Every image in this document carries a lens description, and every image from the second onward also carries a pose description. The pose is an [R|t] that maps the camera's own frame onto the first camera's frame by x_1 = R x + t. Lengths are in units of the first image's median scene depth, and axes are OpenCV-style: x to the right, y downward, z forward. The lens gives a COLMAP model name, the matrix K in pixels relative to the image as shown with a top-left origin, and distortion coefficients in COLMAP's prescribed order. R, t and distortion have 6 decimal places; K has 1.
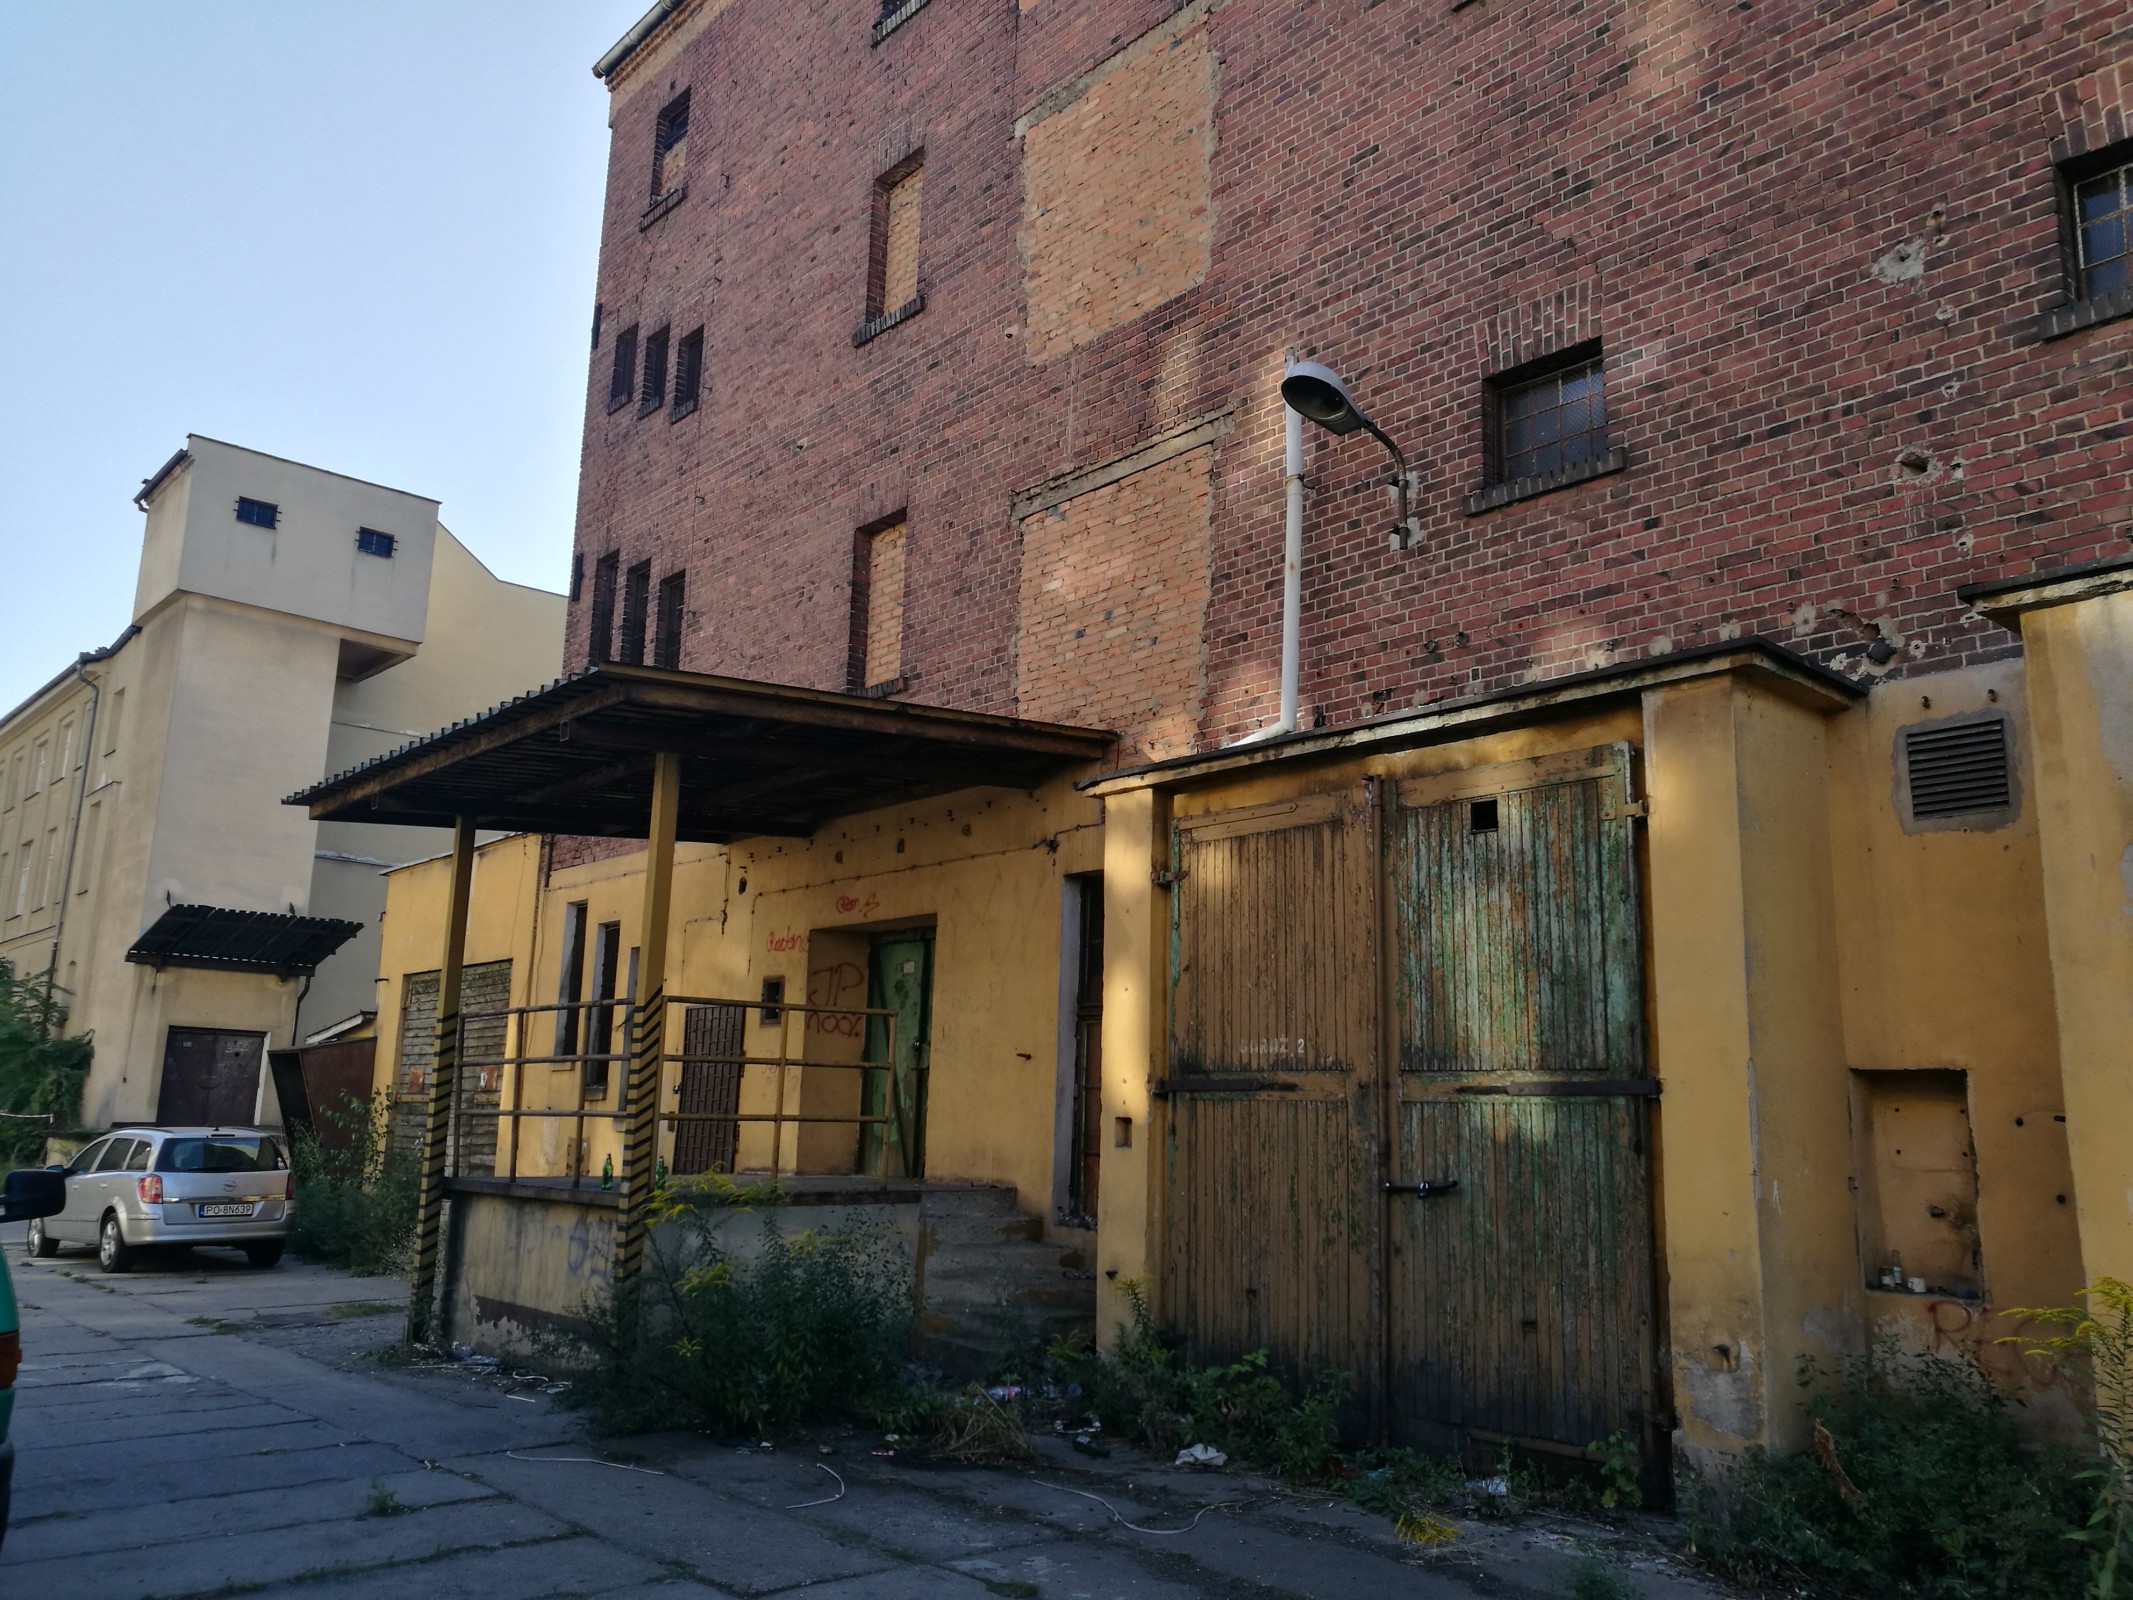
lens RADIAL K [[1661.8, 0, 1067.6], [0, 1661.8, 799.4], [0, 0, 1]] dist [-0.004357, -0.001221]
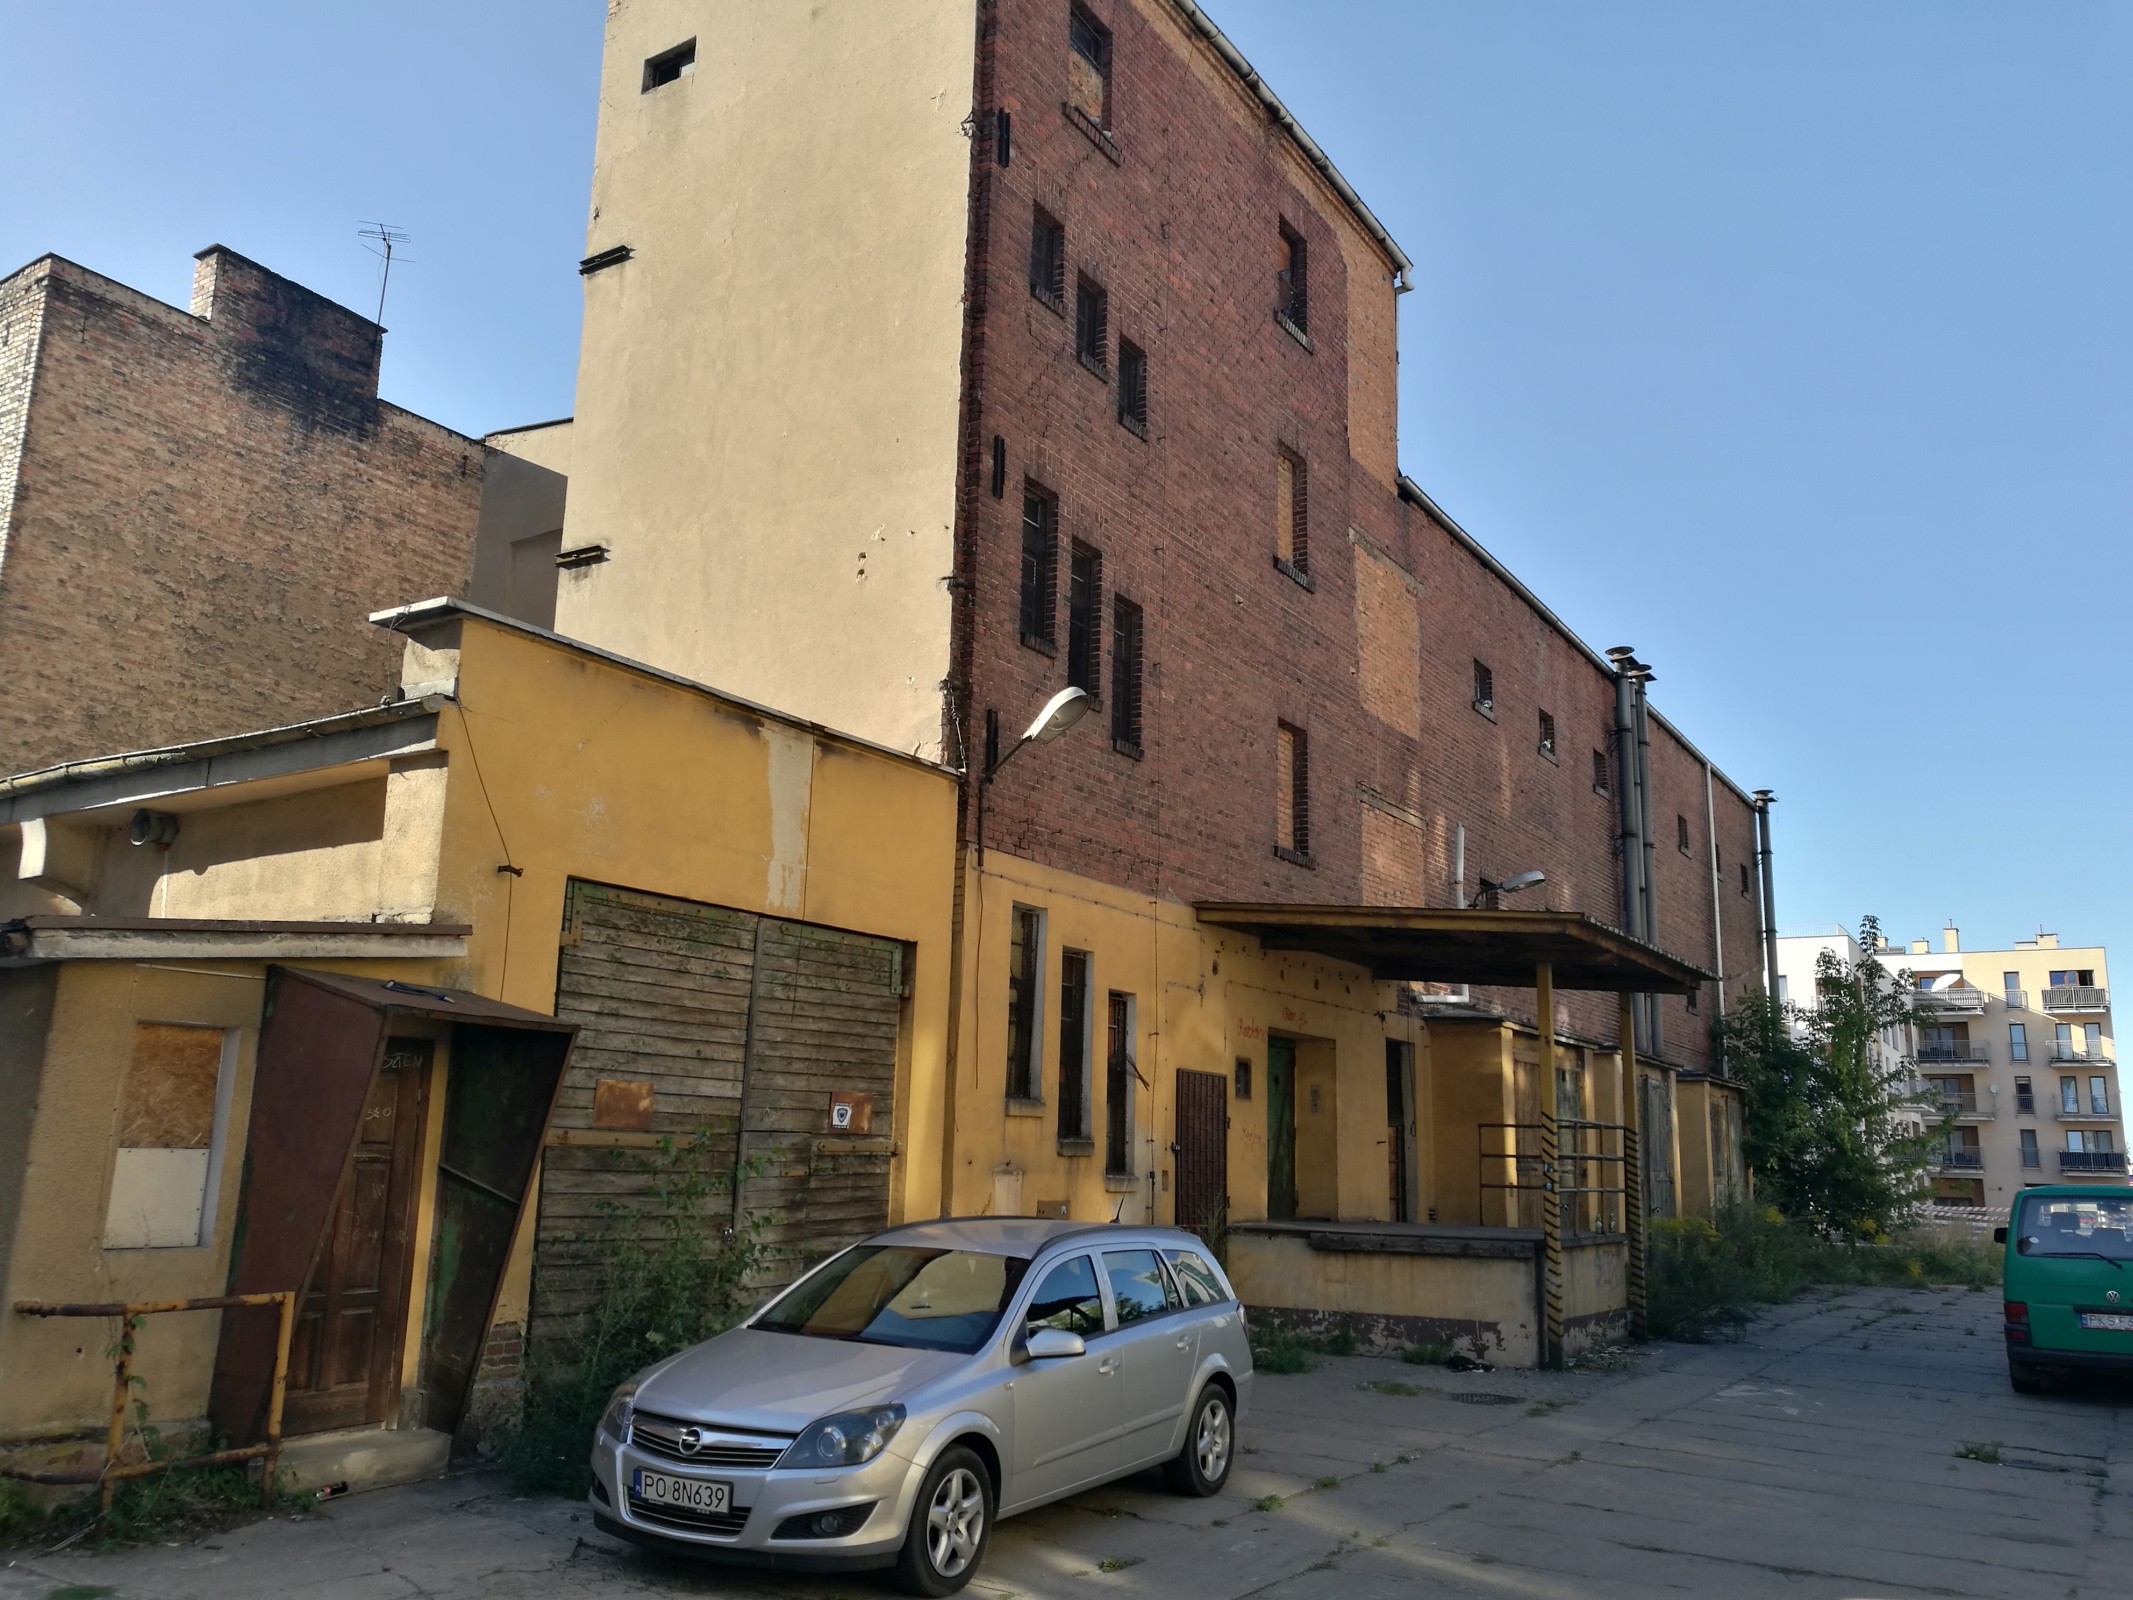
lens RADIAL K [[1661.8, 0, 1067.2], [0, 1661.8, 799.8], [0, 0, 1]] dist [-0.004357, -0.001221]
pose [[-0.257719, 0.180911, 0.949132, -1.210048], [-0.221817, 0.945001, -0.240354, 0.227627], [-0.940414, -0.272478, -0.203416, 1.305659]]
